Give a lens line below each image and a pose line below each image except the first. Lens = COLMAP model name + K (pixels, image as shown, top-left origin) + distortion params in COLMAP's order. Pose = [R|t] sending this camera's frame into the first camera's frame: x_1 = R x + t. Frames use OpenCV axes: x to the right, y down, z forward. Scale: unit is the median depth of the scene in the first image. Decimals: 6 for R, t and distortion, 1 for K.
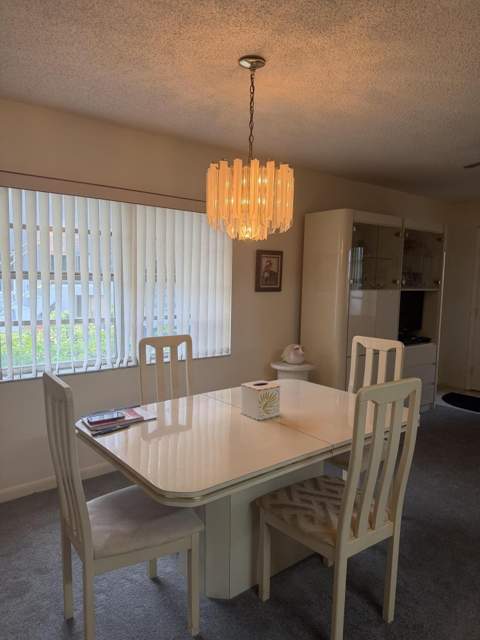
lens RADIAL K [[446.2, 0, 240.0], [0, 446.2, 320.0], [0, 0, 1]] dist [0.147198, -0.226733]
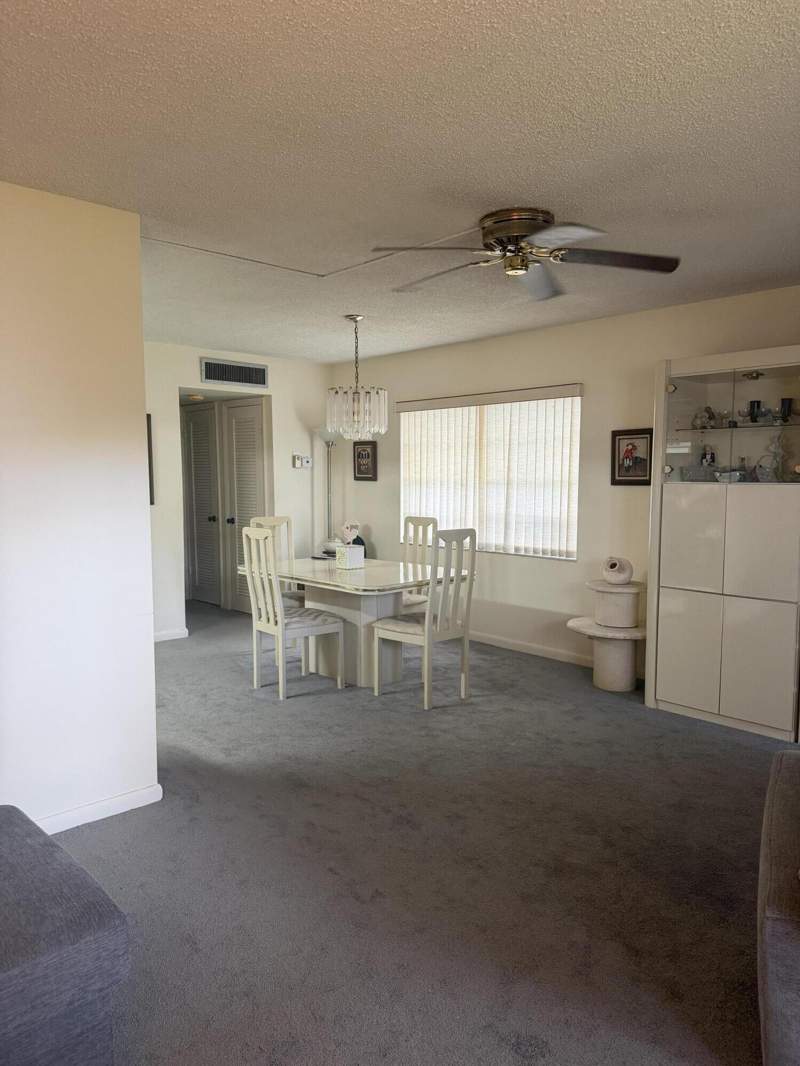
lens RADIAL K [[743.2, 0, 400.0], [0, 743.2, 533.0], [0, 0, 1]] dist [0.147198, -0.226733]
pose [[0.086668, 0.060100, -0.994423, 1.748953], [-0.090225, 0.994550, 0.052244, -0.022329], [0.992143, 0.085194, 0.091619, 0.716739]]
